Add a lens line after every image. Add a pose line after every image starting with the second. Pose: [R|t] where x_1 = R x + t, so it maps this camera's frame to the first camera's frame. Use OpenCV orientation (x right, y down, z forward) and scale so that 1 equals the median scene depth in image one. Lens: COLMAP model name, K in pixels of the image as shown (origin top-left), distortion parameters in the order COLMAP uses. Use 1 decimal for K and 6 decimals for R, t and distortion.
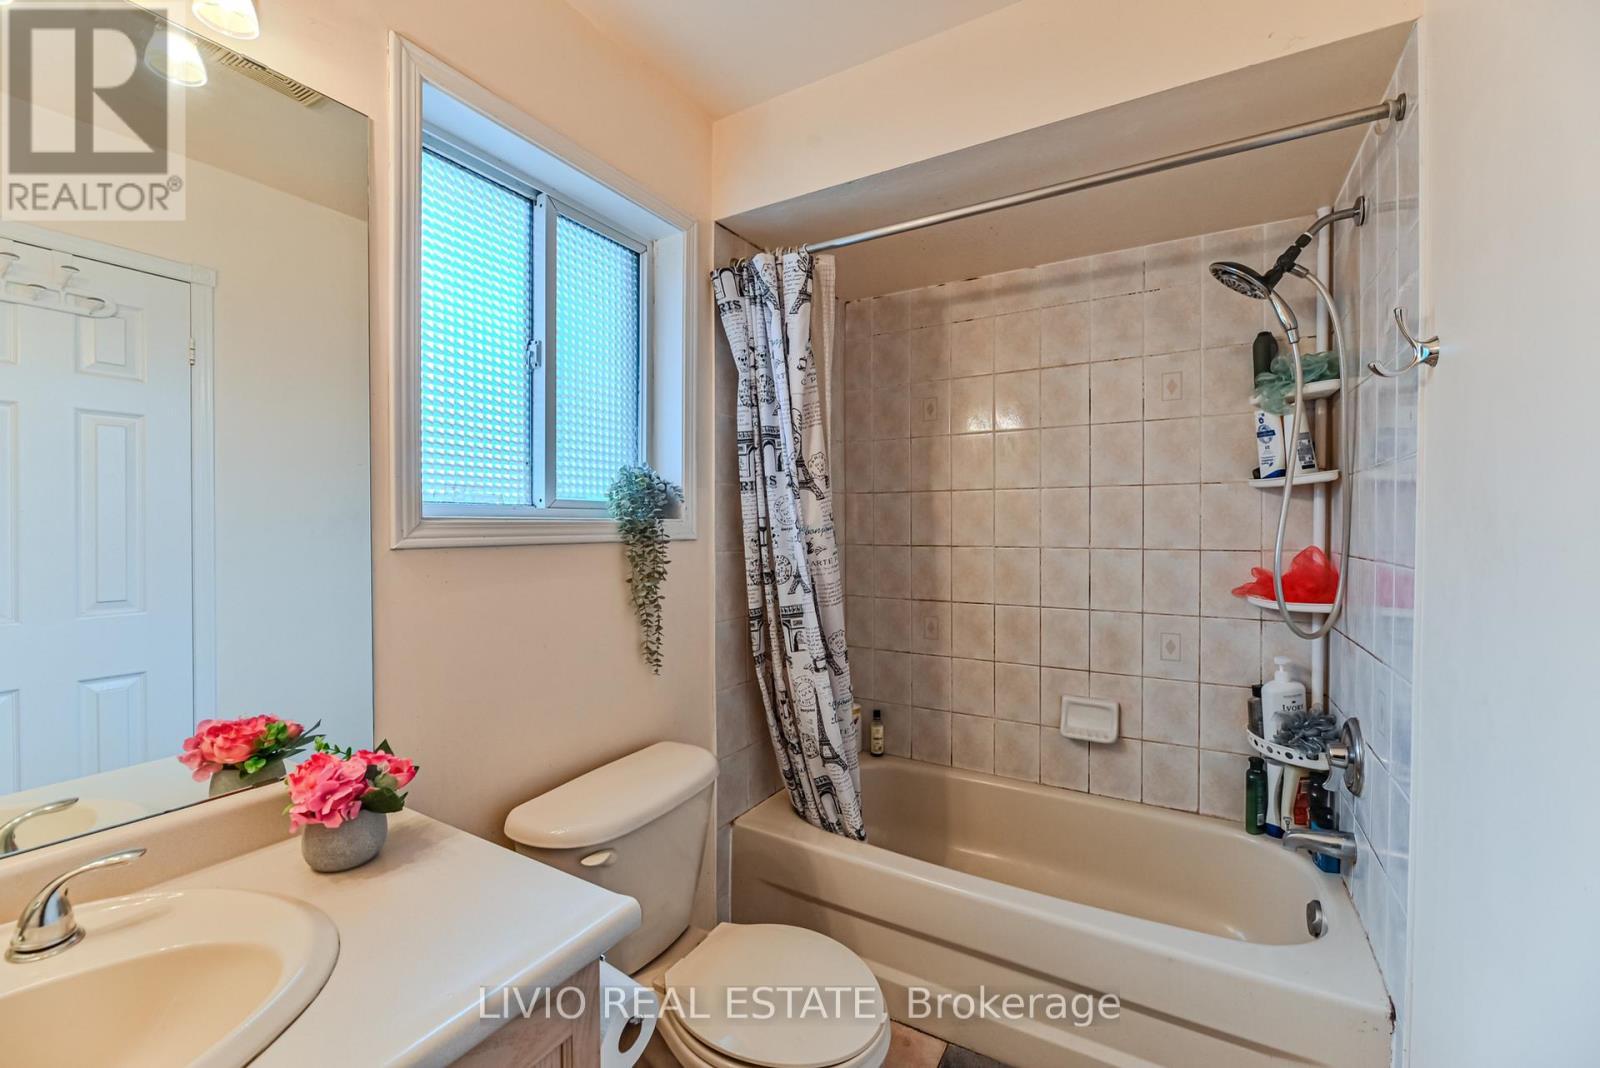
lens RADIAL K [[653.0, 0, 801.0], [0, 653.0, 527.6], [0, 0, 1]] dist [-0.007717, -0.001521]
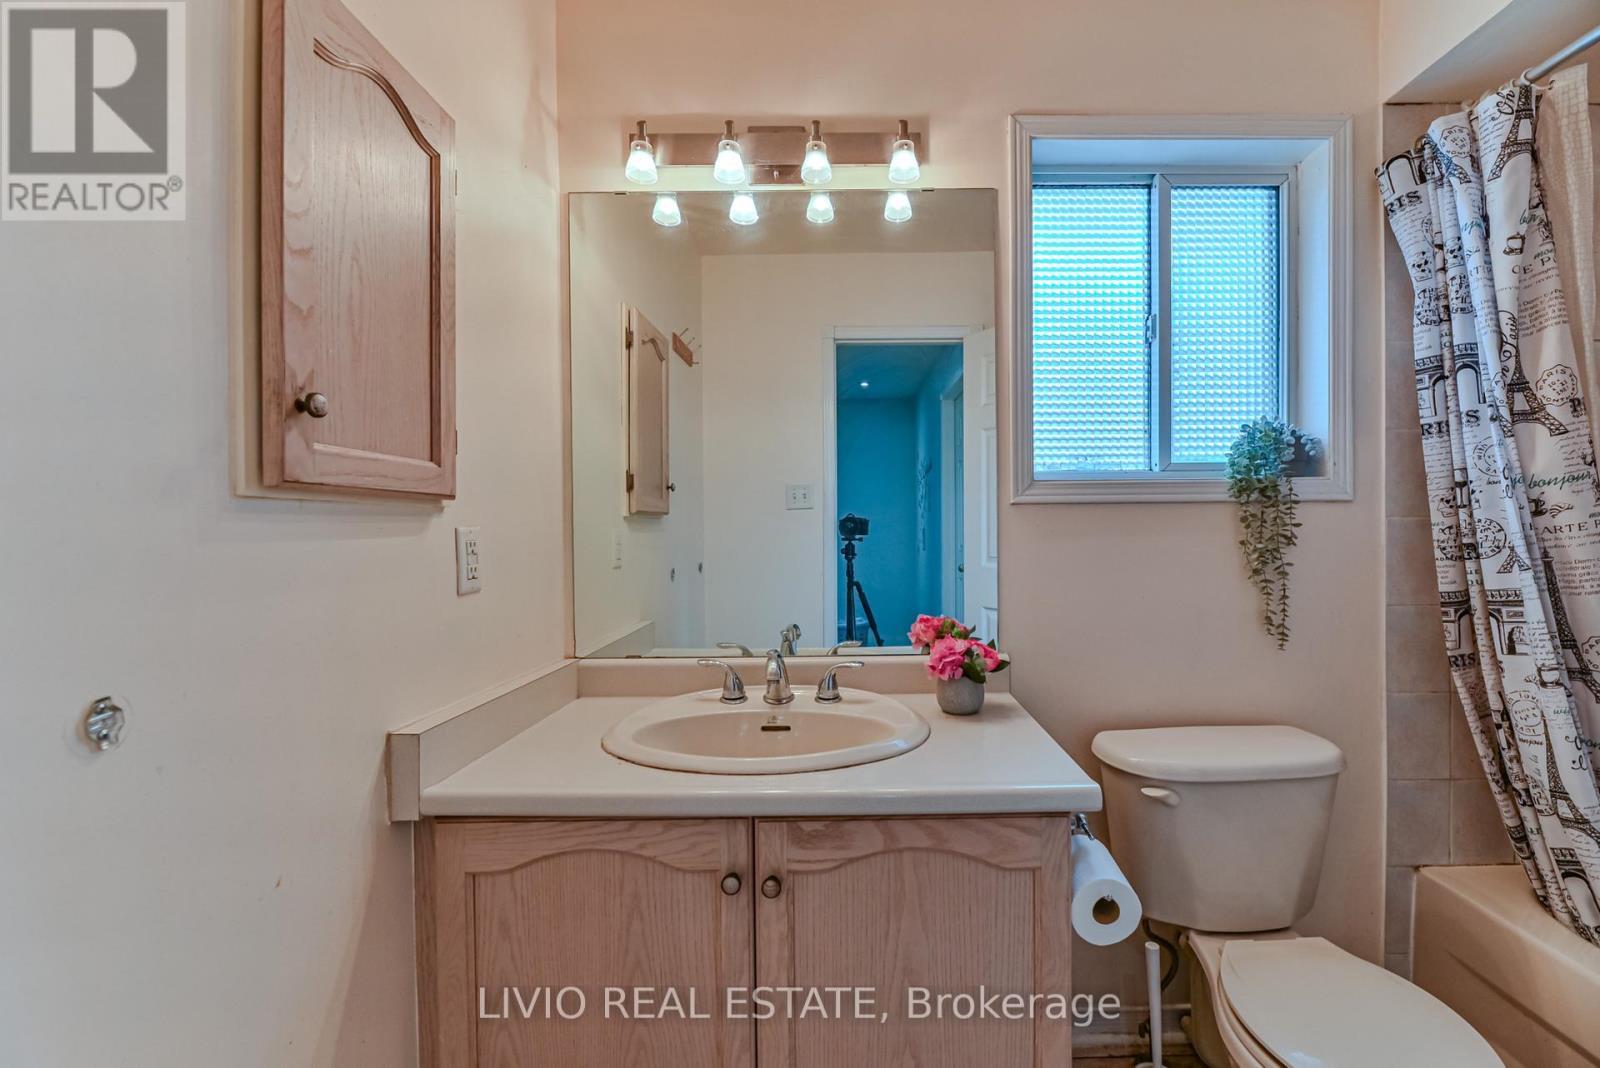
lens RADIAL K [[653.0, 0, 804.4], [0, 653.0, 529.8], [0, 0, 1]] dist [-0.007717, -0.001521]
pose [[0.470455, 0.012405, -0.882337, 0.250803], [-0.005868, 0.999923, 0.010930, 0.052308], [0.882405, 0.000035, 0.470491, -0.002983]]
